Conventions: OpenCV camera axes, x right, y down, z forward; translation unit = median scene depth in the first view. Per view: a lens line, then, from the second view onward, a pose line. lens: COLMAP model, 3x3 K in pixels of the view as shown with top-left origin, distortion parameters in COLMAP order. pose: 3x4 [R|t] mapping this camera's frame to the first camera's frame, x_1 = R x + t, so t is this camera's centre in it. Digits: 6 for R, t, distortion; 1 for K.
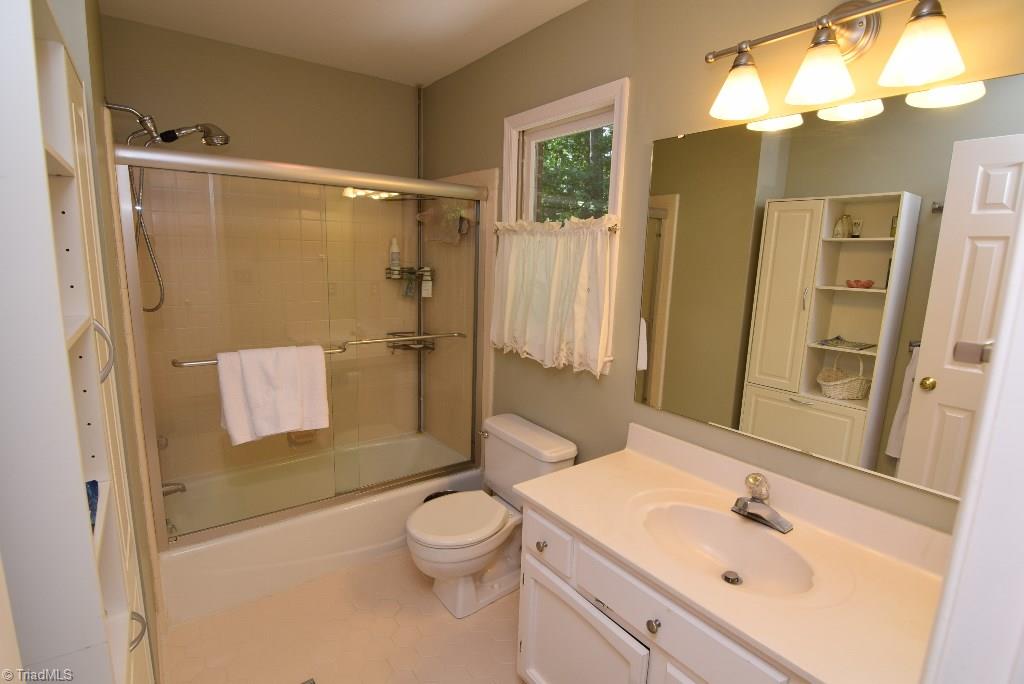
lens RADIAL K [[499.1, 0, 513.6], [0, 499.1, 340.8], [0, 0, 1]] dist [-0.010250, -0.008016]
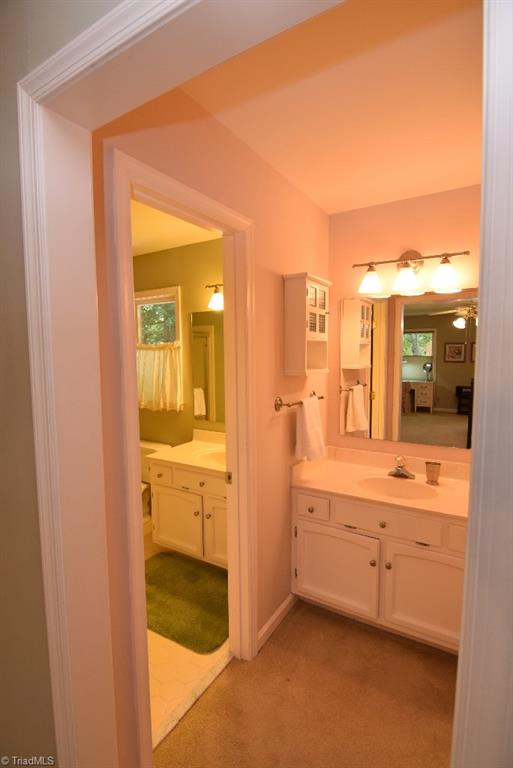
lens RADIAL K [[374.3, 0, 259.1], [0, 374.3, 383.3], [0, 0, 1]] dist [-0.010250, -0.008016]
pose [[0.928653, -0.067798, 0.364702, -0.098081], [0.101788, 0.991992, -0.074776, 0.109107], [-0.356712, 0.106564, 0.928117, -0.705667]]
